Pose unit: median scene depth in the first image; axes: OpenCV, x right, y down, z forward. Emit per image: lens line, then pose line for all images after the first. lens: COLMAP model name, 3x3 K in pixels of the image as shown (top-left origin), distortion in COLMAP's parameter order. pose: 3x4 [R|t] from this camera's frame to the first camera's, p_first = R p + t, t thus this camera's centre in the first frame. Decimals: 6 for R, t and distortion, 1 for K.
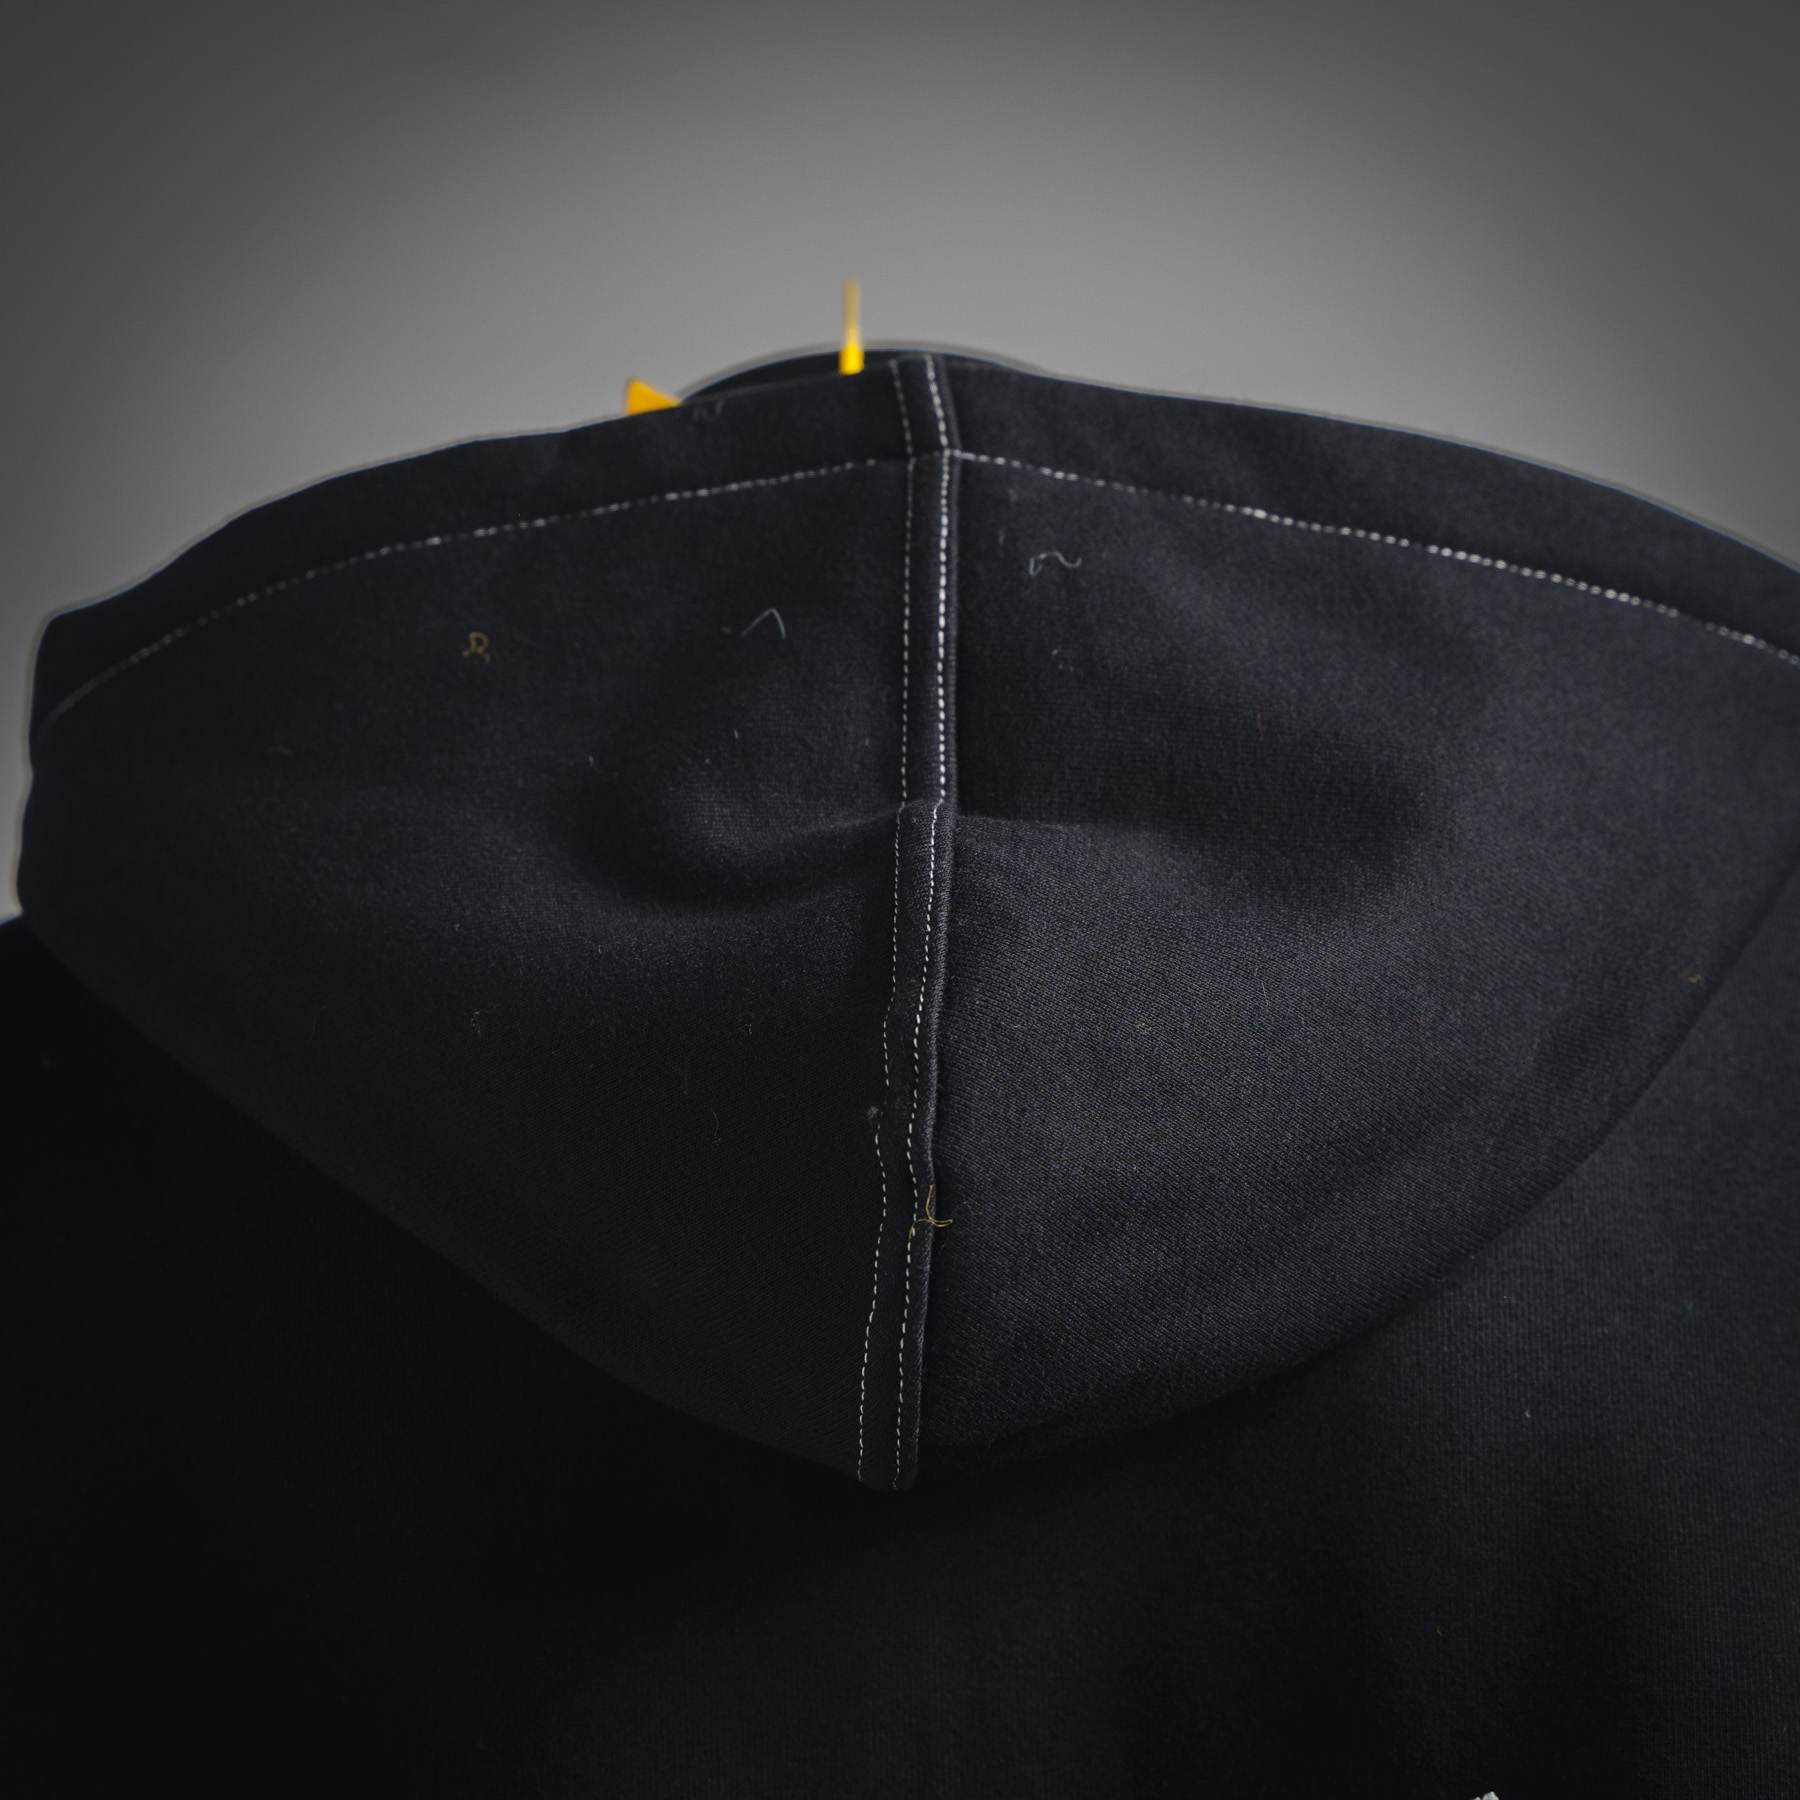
lens RADIAL K [[6060.5, 0, 900.7], [0, 6060.5, 899.4], [0, 0, 1]] dist [0.291933, 0.000000]
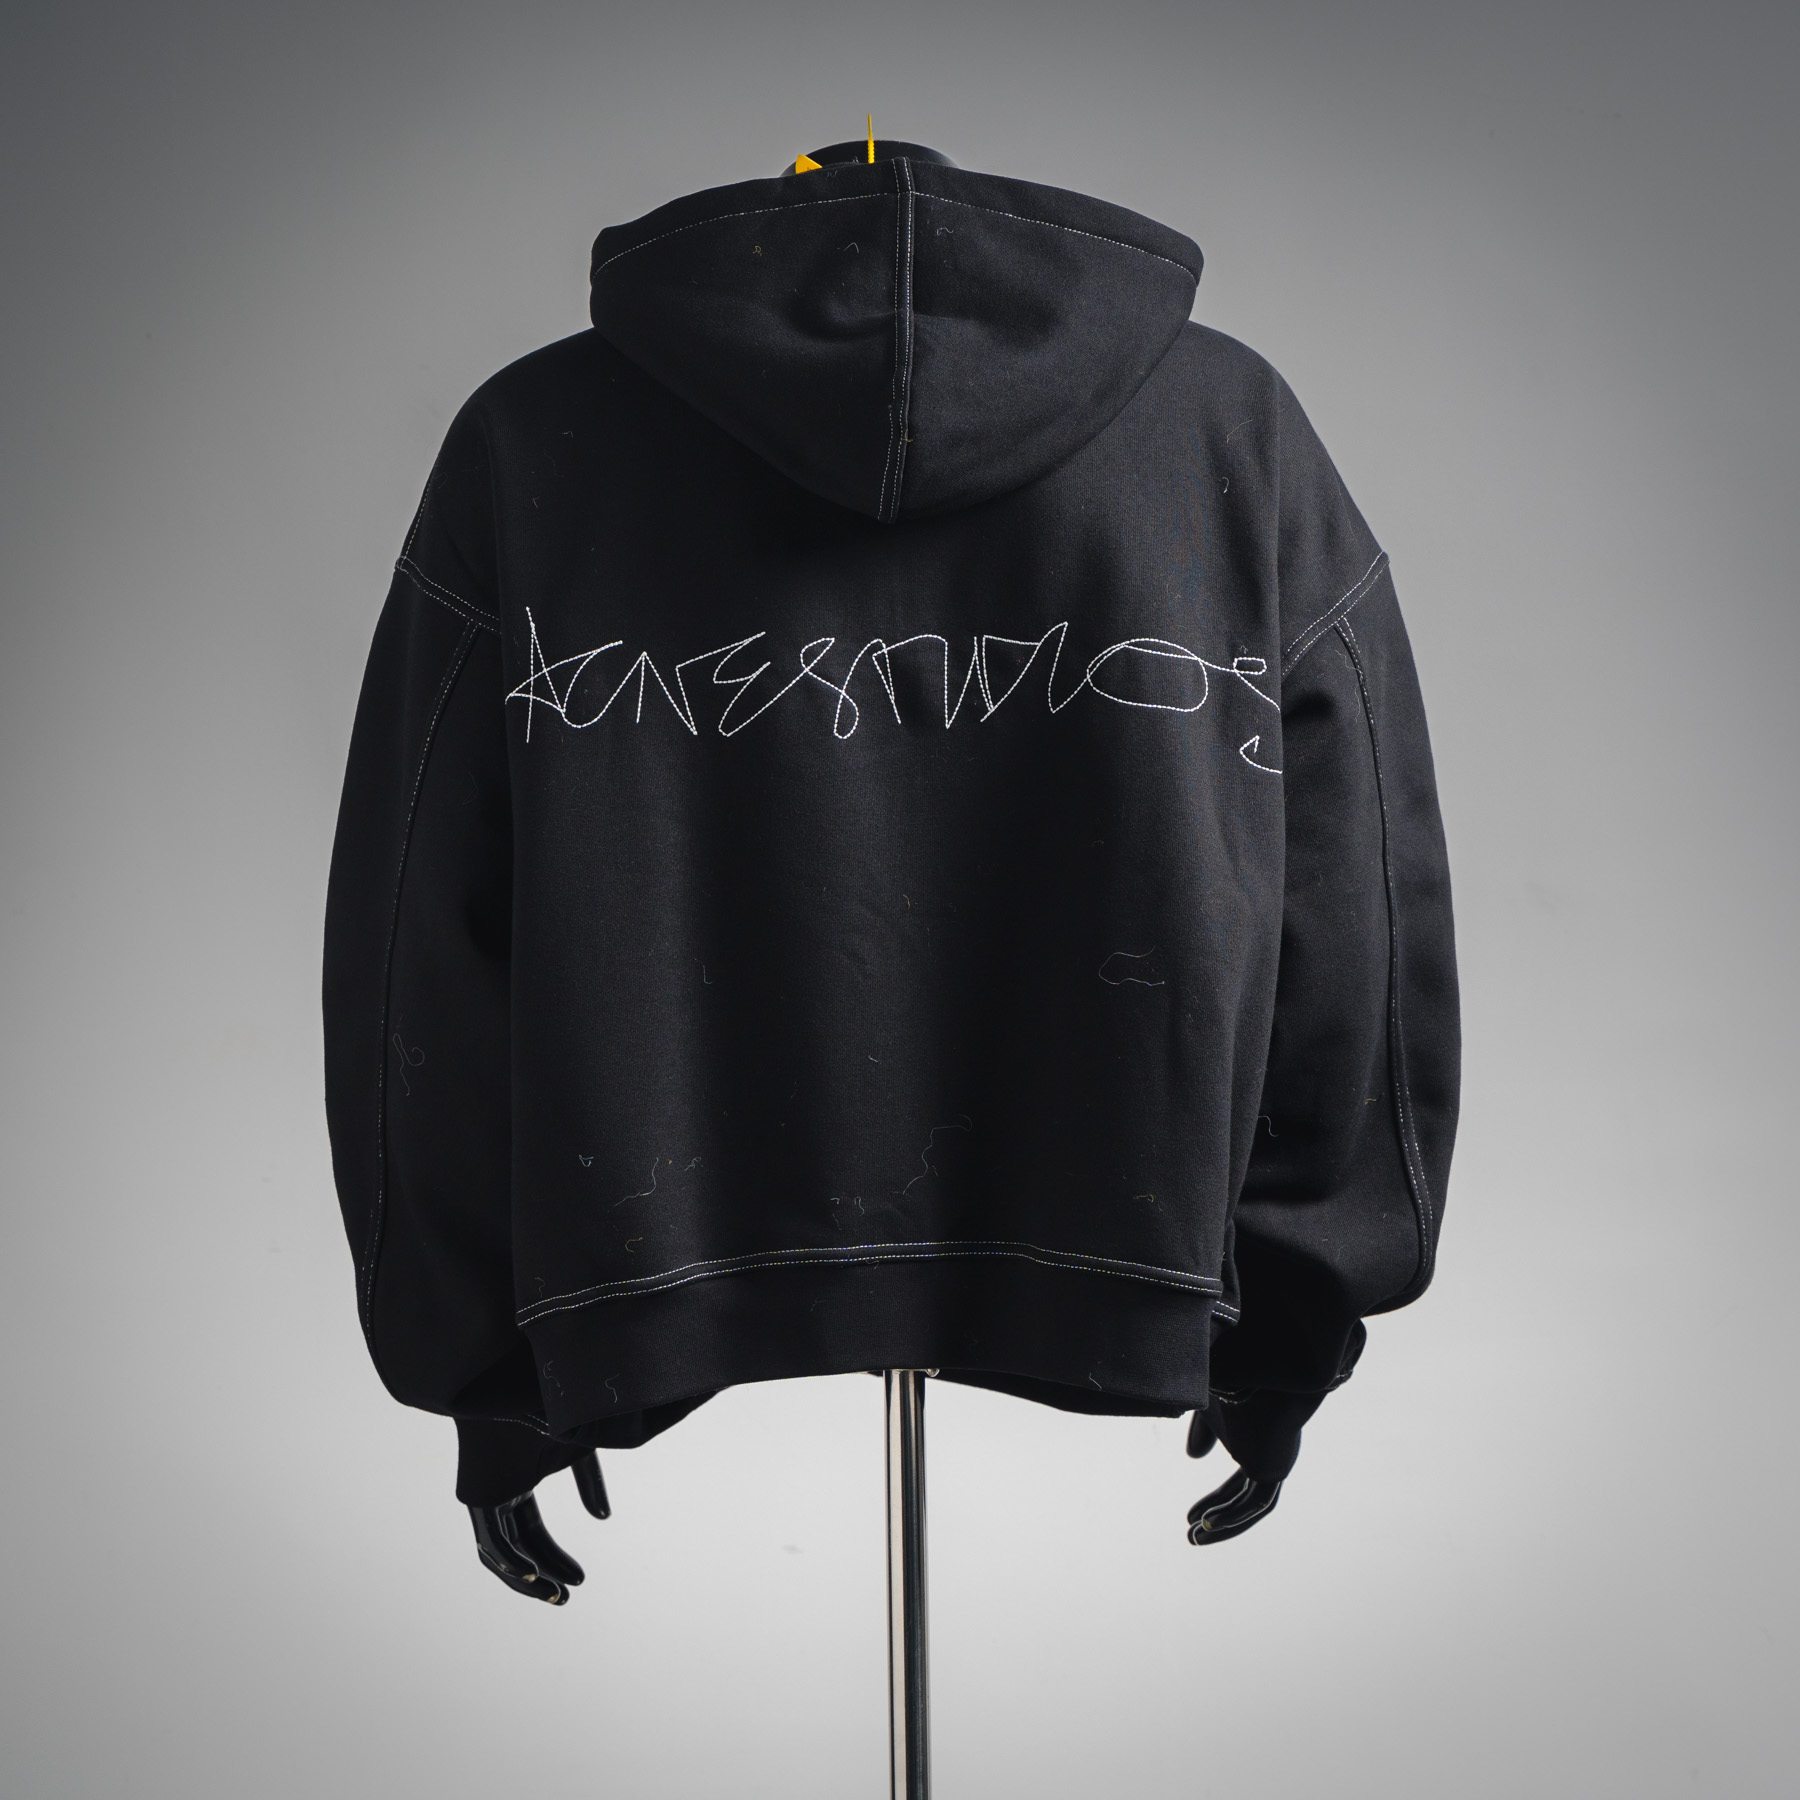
lens RADIAL K [[6060.5, 0, 899.4], [0, 6060.5, 898.9], [0, 0, 1]] dist [0.291933, 0.000000]
pose [[0.997607, 0.030952, 0.061821, -0.184206], [-0.037974, 0.992542, 0.115838, -0.077454], [-0.057775, -0.117908, 0.991342, -2.180891]]
